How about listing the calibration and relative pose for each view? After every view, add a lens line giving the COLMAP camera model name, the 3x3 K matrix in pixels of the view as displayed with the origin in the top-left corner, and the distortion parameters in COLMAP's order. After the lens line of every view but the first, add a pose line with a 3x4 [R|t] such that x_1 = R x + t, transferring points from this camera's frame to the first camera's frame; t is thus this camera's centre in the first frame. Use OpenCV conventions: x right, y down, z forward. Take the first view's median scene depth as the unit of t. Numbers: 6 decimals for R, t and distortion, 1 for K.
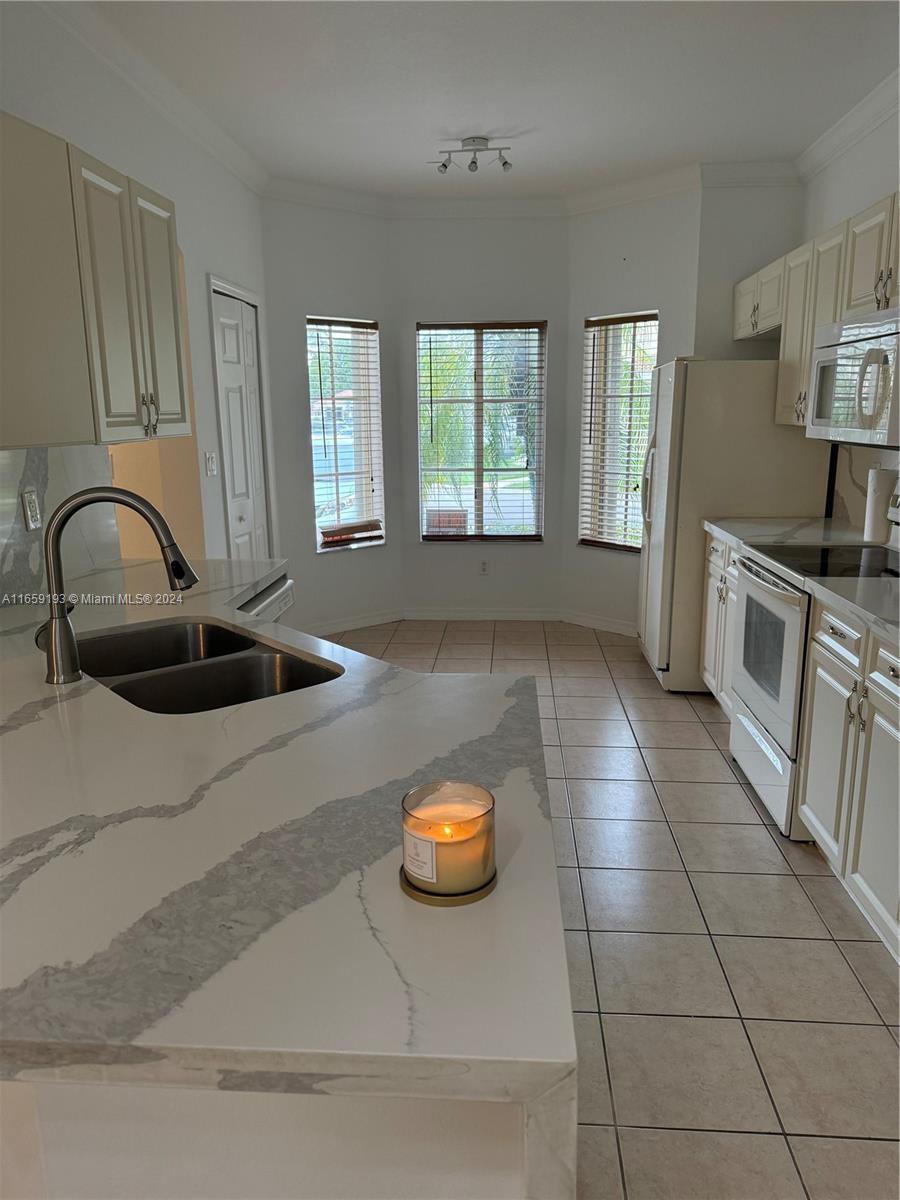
lens RADIAL K [[837.3, 0, 448.7], [0, 837.3, 606.6], [0, 0, 1]] dist [0.186431, -0.388526]
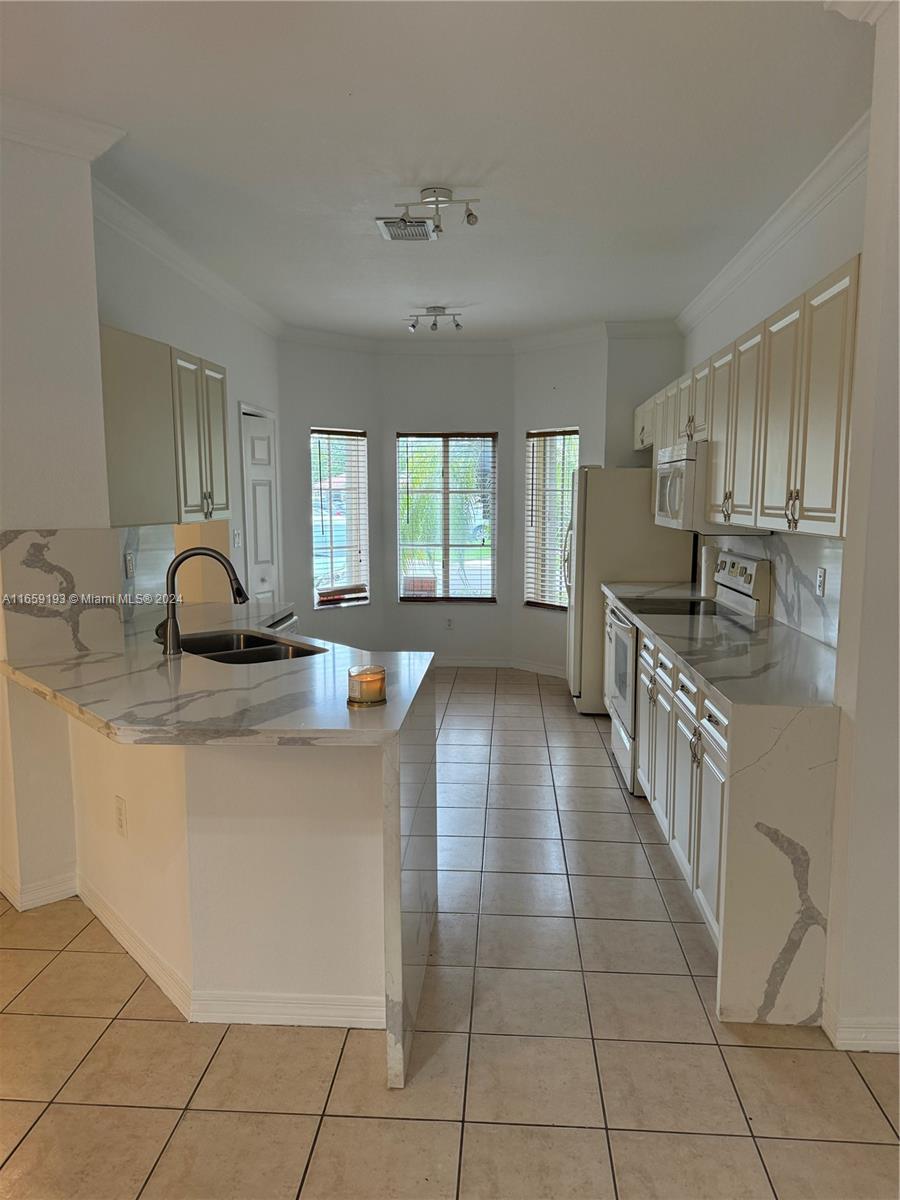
lens RADIAL K [[837.3, 0, 448.7], [0, 837.3, 606.6], [0, 0, 1]] dist [0.186431, -0.388526]
pose [[0.999949, 0.009264, 0.004133, 0.037910], [-0.008841, 0.995651, -0.092741, 0.045579], [-0.004974, 0.092700, 0.995682, -0.243485]]
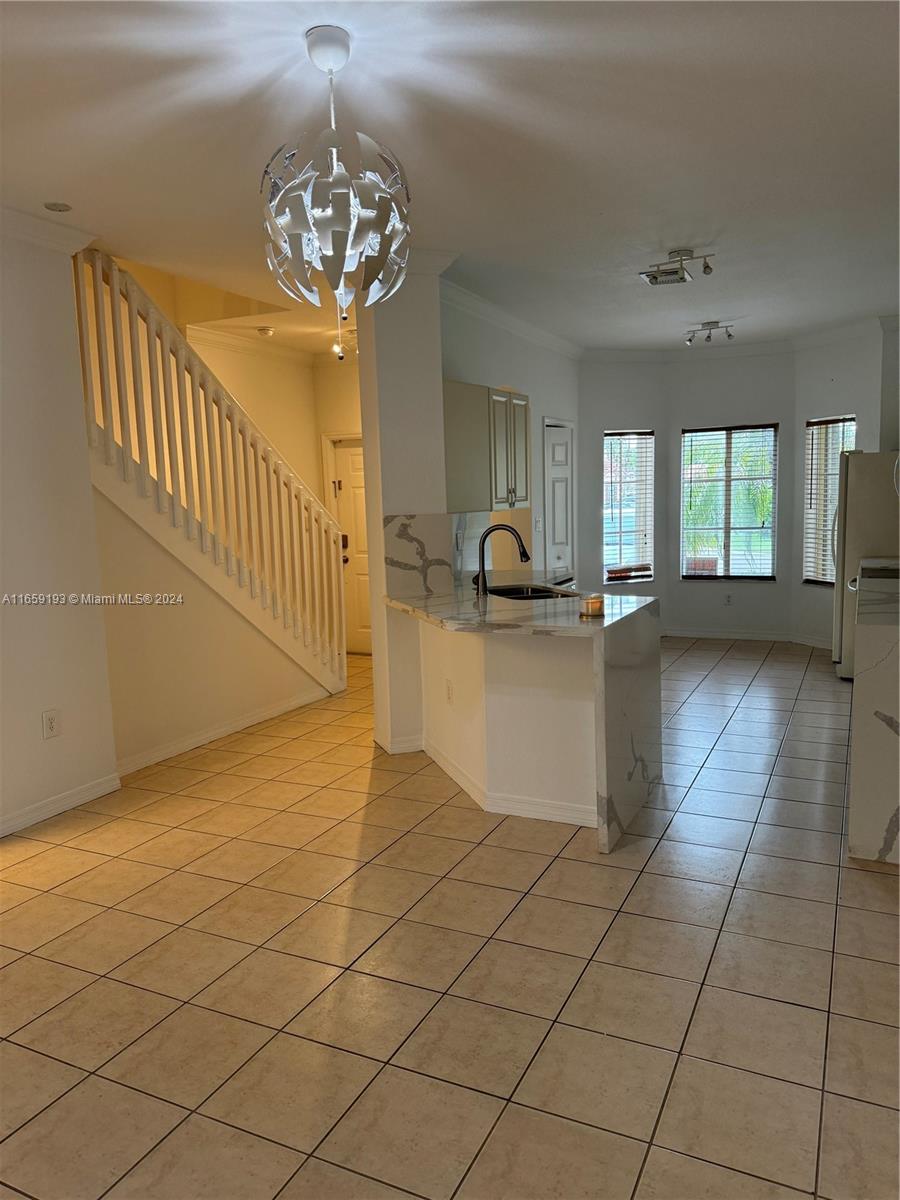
lens RADIAL K [[837.3, 0, 448.7], [0, 837.3, 606.6], [0, 0, 1]] dist [0.186431, -0.388526]
pose [[0.929823, 0.027723, -0.366961, 0.133840], [-0.059451, 0.995377, -0.075440, 0.101752], [0.363173, 0.091962, 0.927172, -0.466571]]
